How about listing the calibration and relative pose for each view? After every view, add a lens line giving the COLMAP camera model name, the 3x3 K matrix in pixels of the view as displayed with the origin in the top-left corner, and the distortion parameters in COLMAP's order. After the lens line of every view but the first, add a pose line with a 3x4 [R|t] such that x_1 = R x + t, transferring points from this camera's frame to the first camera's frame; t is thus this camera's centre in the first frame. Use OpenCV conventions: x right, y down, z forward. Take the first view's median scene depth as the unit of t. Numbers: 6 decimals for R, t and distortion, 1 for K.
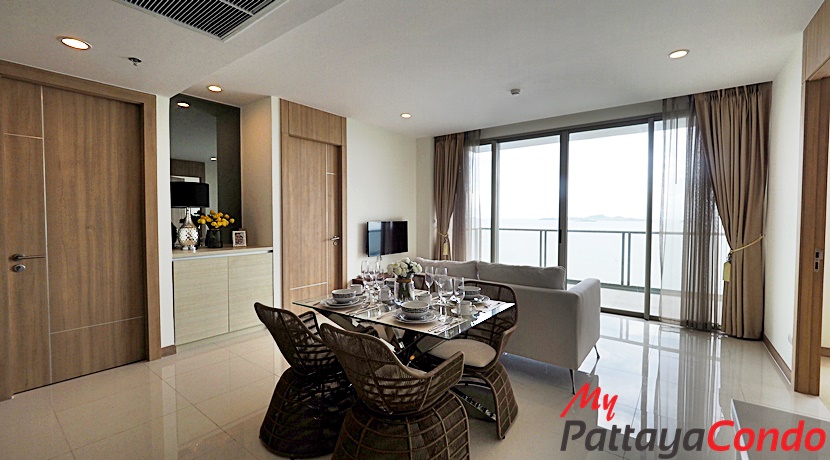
lens RADIAL K [[341.5, 0, 415.0], [0, 341.5, 230.0], [0, 0, 1]] dist [-0.018670, -0.000109]
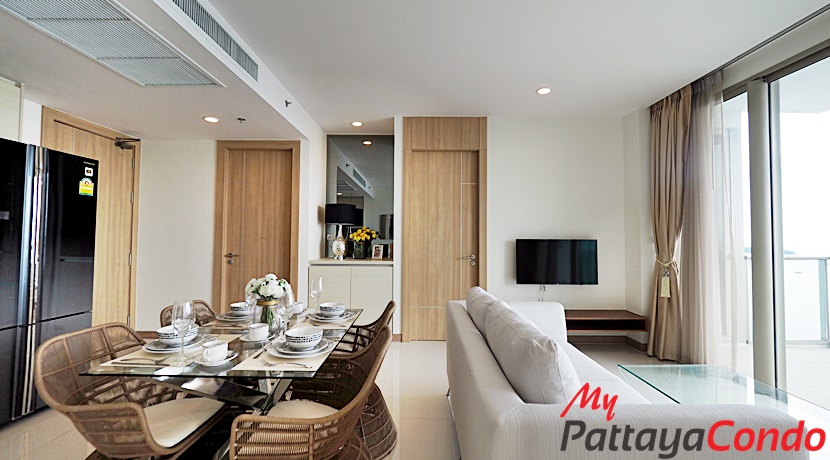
lens RADIAL K [[348.8, 0, 416.6], [0, 348.8, 226.0], [0, 0, 1]] dist [0.000501, -0.000077]
pose [[0.603134, -0.026228, -0.797209, 0.391111], [-0.038270, 0.997357, -0.061766, 0.005075], [0.796722, 0.067763, 0.600536, 0.356061]]
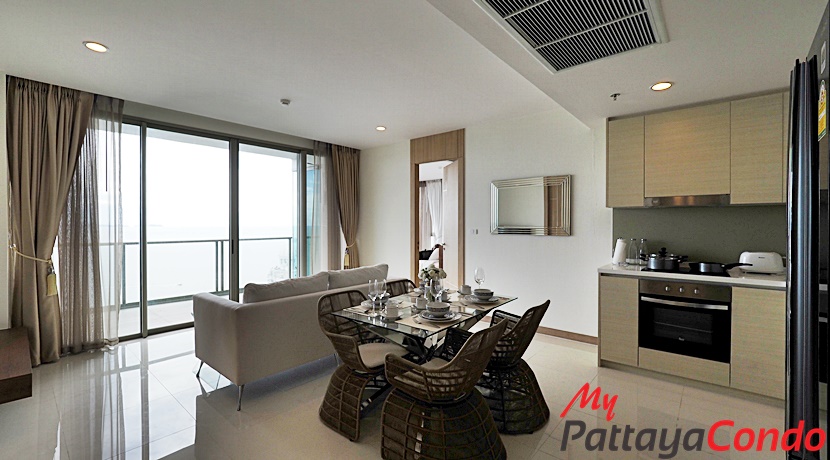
lens RADIAL K [[348.8, 0, 416.6], [0, 348.8, 226.0], [0, 0, 1]] dist [0.000501, -0.000077]
pose [[0.057815, -0.005528, 0.998312, -0.569863], [0.042507, 0.999091, 0.003070, -0.022287], [-0.997422, 0.042258, 0.057997, 0.450155]]
